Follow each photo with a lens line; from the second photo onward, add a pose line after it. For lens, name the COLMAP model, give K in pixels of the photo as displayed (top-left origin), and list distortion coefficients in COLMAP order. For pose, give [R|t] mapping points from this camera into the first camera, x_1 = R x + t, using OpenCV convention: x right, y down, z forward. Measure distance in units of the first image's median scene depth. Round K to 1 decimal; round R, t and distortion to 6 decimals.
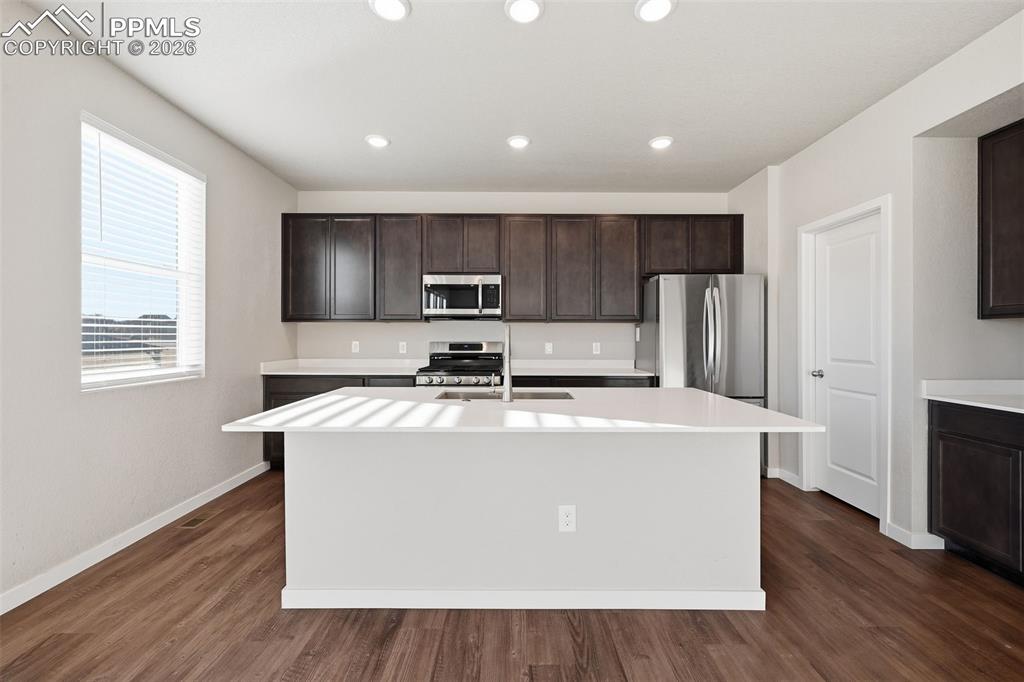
lens RADIAL K [[427.3, 0, 510.7], [0, 427.3, 335.9], [0, 0, 1]] dist [-0.003563, 0.003007]
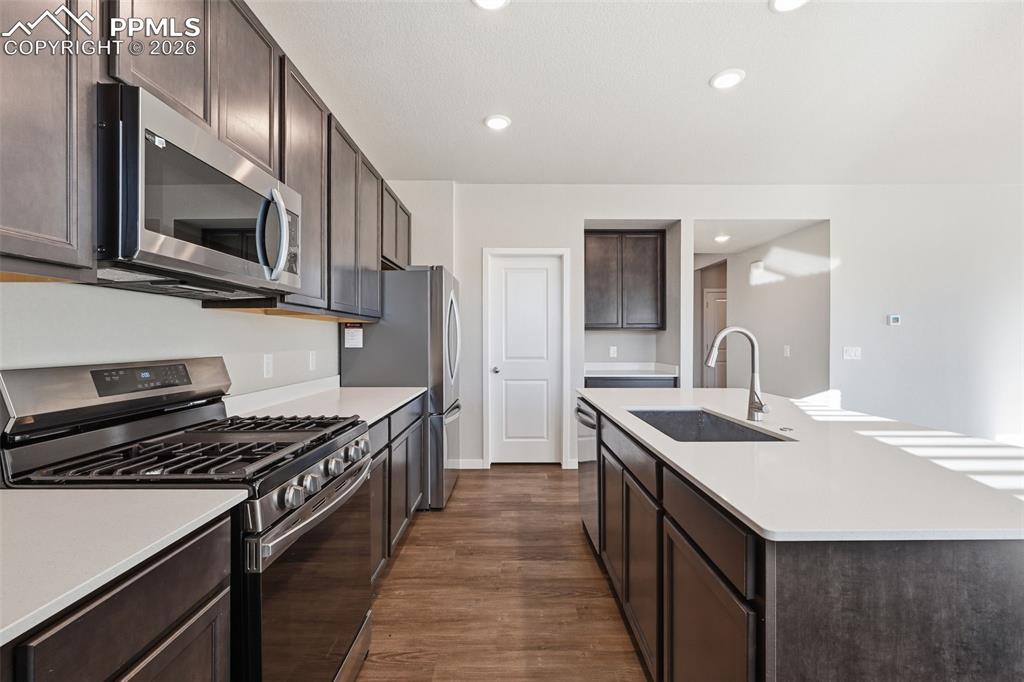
lens RADIAL K [[427.3, 0, 504.6], [0, 427.3, 343.6], [0, 0, 1]] dist [-0.003563, 0.003007]
pose [[0.013416, -0.011499, 0.999844, -0.522324], [-0.000014, 0.999934, 0.011500, -0.003599], [-0.999910, -0.000168, 0.013415, 0.941103]]
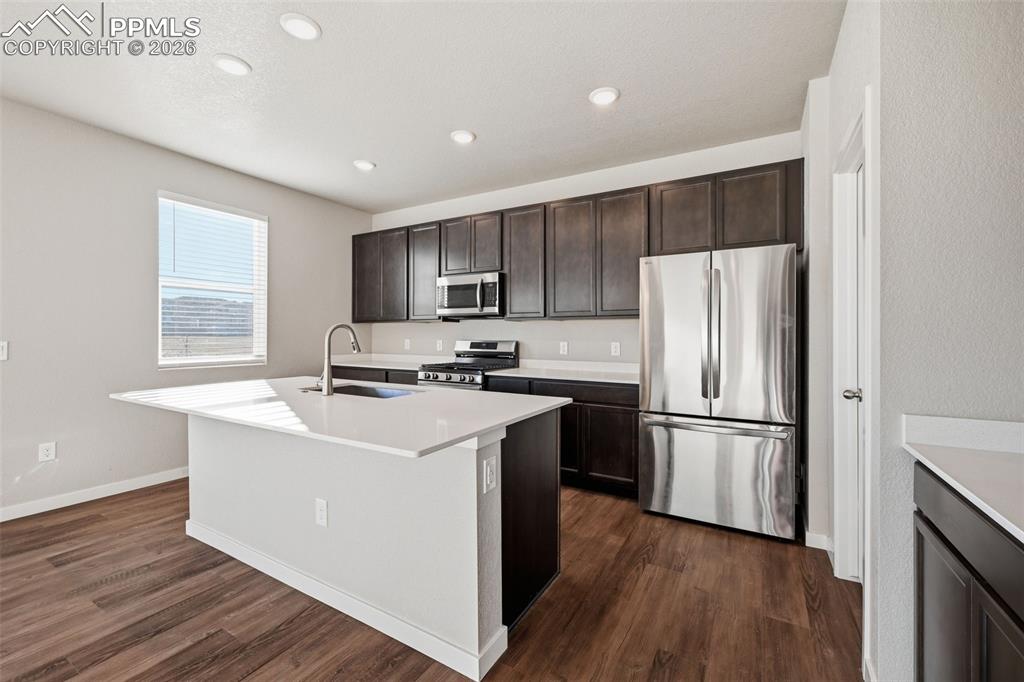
lens RADIAL K [[427.3, 0, 508.6], [0, 427.3, 337.2], [0, 0, 1]] dist [-0.003563, 0.003007]
pose [[0.860901, 0.003178, -0.508763, 0.590147], [-0.001057, 0.999990, 0.004458, 0.002142], [0.508772, -0.003300, 0.860895, 0.200152]]
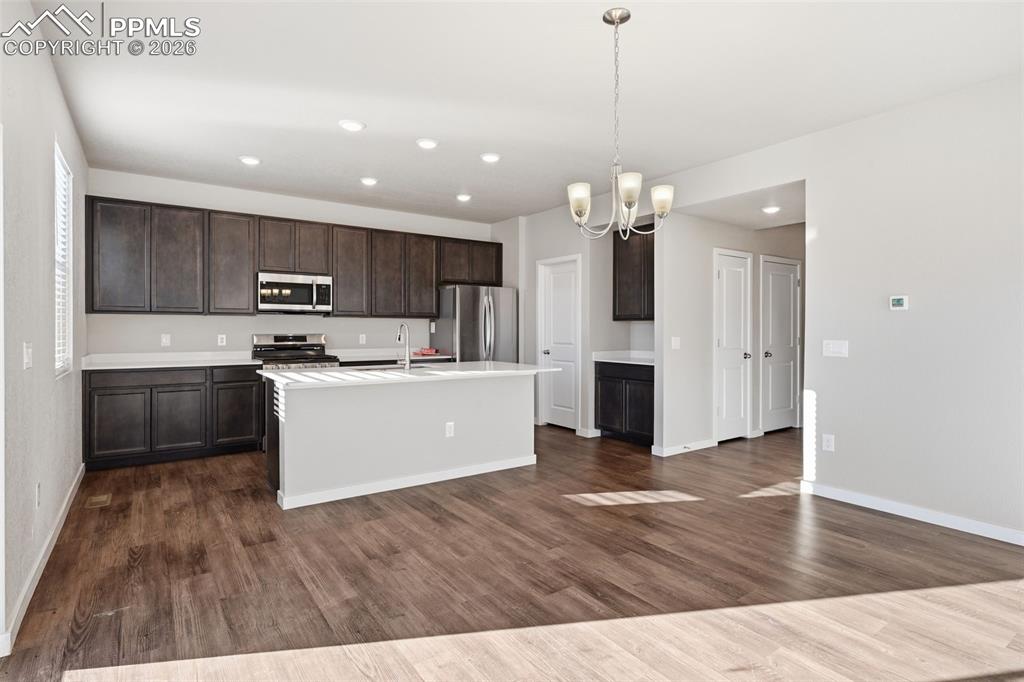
lens RADIAL K [[525.5, 0, 511.8], [0, 525.5, 334.6], [0, 0, 1]] dist [0.010563, 0.000002]
pose [[0.817804, -0.005672, 0.575469, -0.535961], [-0.002166, 0.999914, 0.012933, -0.004187], [-0.575493, -0.011823, 0.817722, -0.557448]]
